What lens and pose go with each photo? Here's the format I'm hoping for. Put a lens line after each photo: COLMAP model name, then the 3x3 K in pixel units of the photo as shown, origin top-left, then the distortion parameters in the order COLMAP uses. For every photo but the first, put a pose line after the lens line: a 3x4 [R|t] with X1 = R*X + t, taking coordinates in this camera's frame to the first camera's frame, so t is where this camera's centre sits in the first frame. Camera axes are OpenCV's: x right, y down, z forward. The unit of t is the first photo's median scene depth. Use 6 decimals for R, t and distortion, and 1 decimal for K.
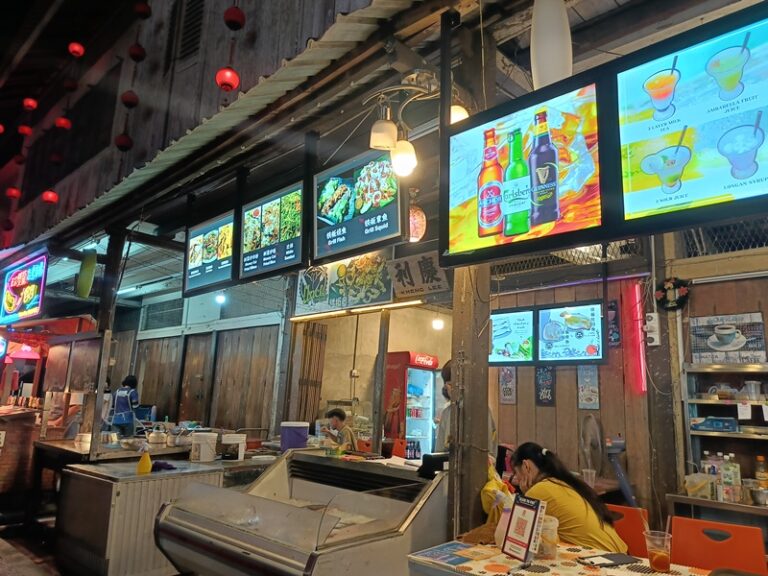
lens RADIAL K [[559.5, 0, 384.0], [0, 559.5, 288.0], [0, 0, 1]] dist [0.092649, -0.112445]
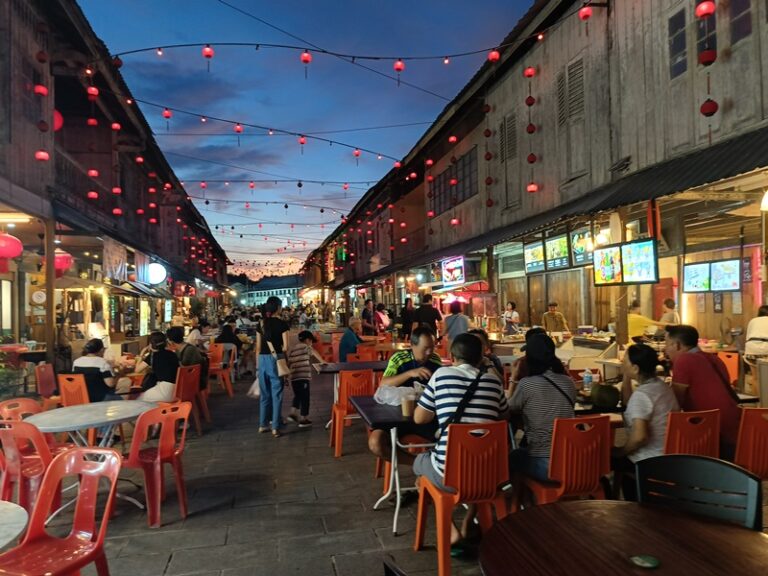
lens RADIAL K [[559.5, 0, 384.0], [0, 559.5, 288.0], [0, 0, 1]] dist [0.092649, -0.112445]
pose [[0.828453, -0.078402, -0.554544, 0.447163], [0.170496, 0.978462, 0.116374, -0.307335], [0.533476, -0.190958, 0.823977, -1.244657]]
